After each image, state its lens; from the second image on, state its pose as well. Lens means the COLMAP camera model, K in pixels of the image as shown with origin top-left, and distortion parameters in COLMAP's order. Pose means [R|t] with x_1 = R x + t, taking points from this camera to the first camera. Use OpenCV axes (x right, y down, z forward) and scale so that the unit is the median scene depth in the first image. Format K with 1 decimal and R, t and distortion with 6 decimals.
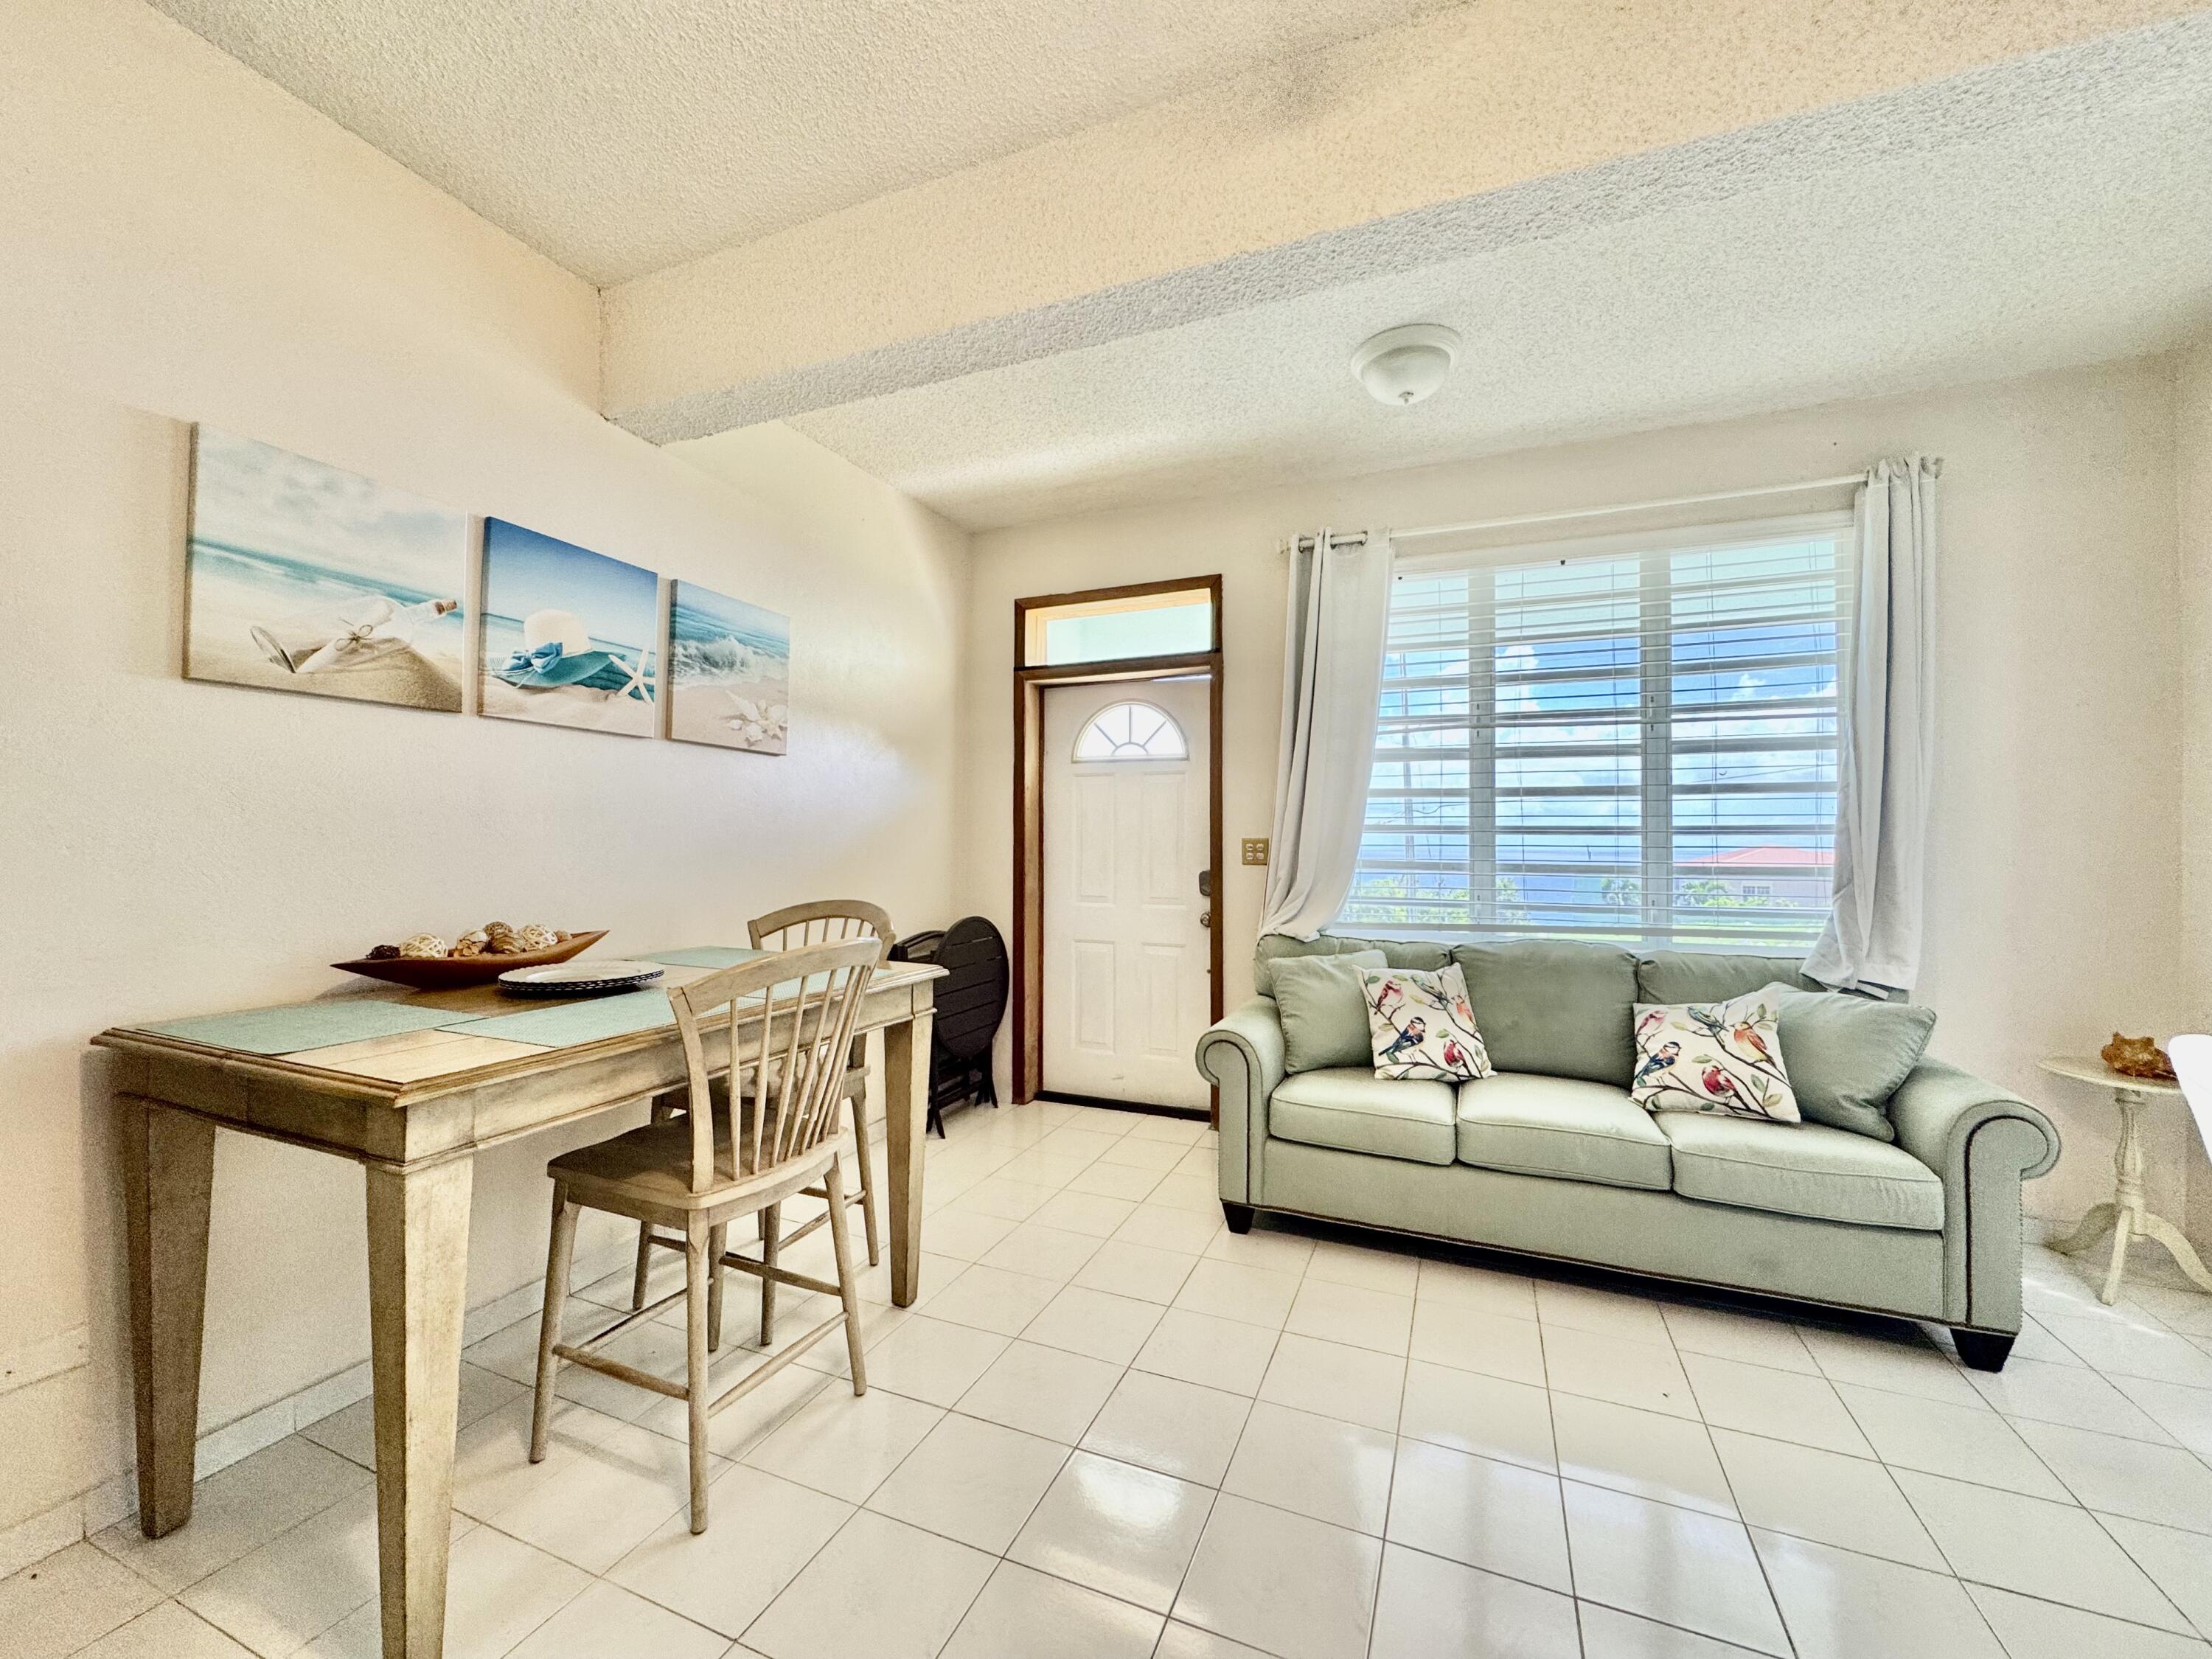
lens RADIAL K [[886.7, 0, 1102.9], [0, 886.7, 828.7], [0, 0, 1]] dist [0.000062, -0.000148]
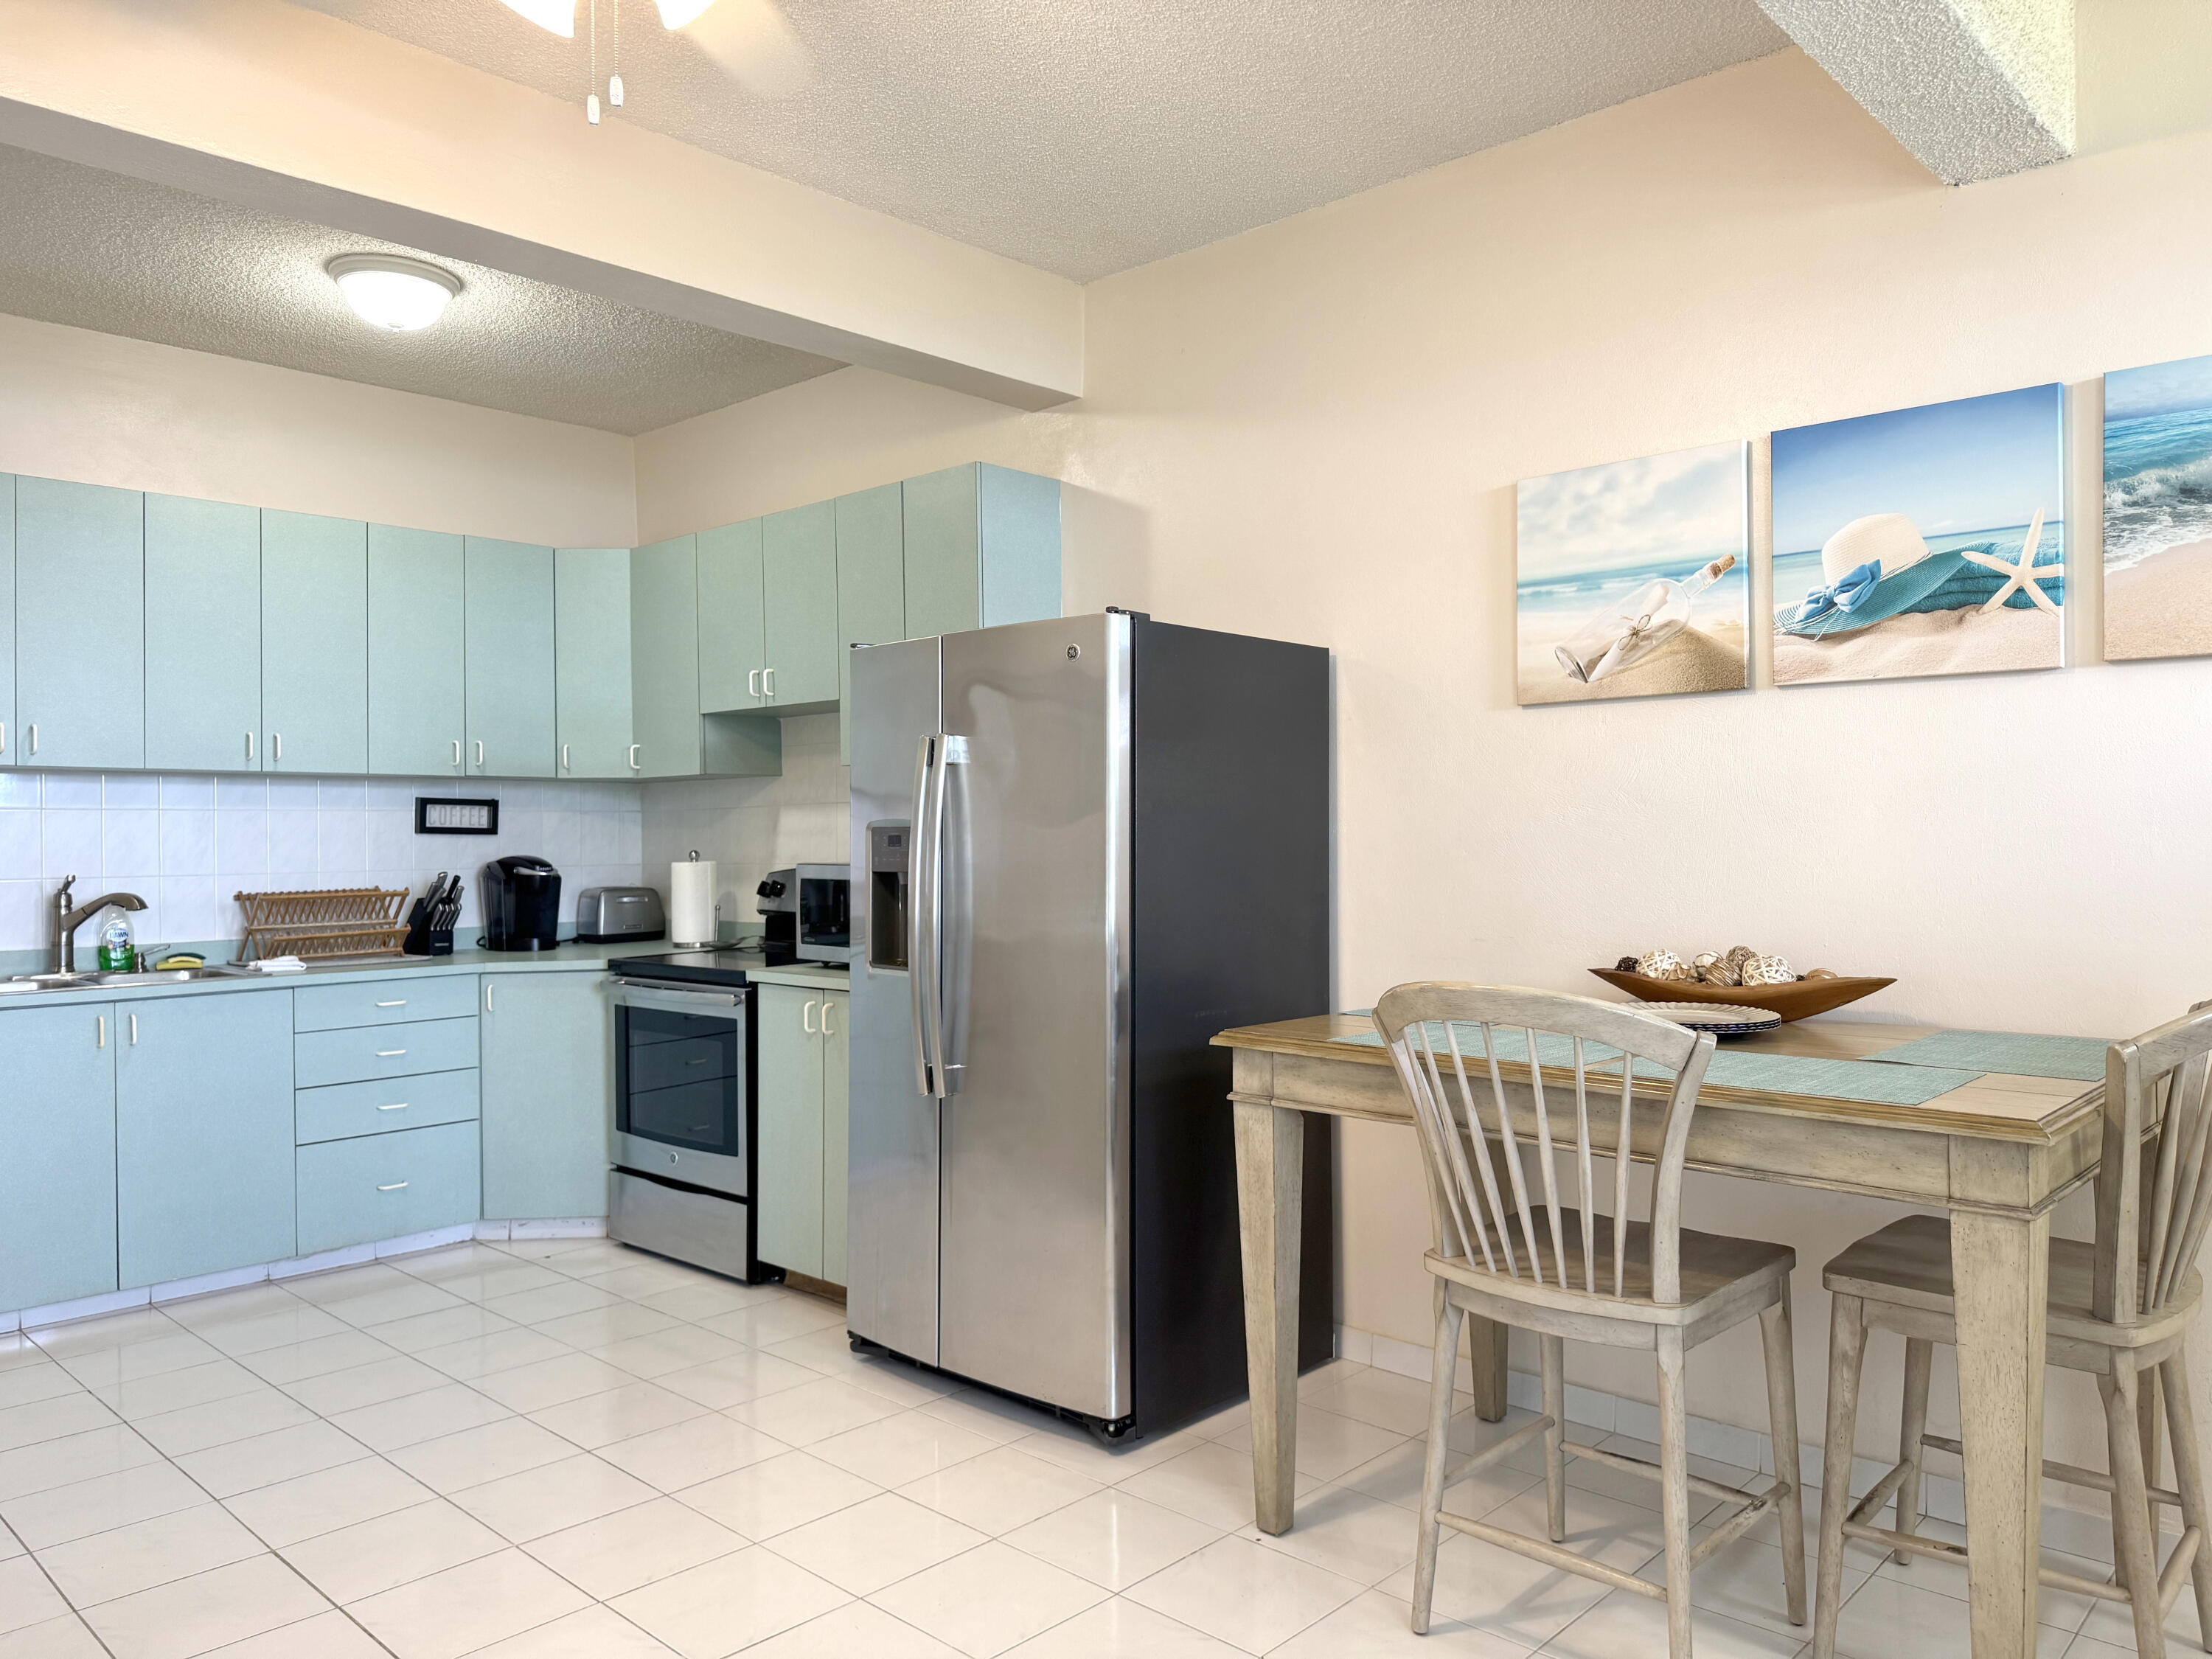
lens RADIAL K [[1551.9, 0, 1097.3], [0, 1551.9, 868.1], [0, 0, 1]] dist [-0.005478, -0.001547]
pose [[-0.345635, 0.013616, -0.938270, 0.670533], [0.020774, 0.999761, 0.006856, 0.010461], [0.938139, -0.017122, -0.345835, 0.750487]]
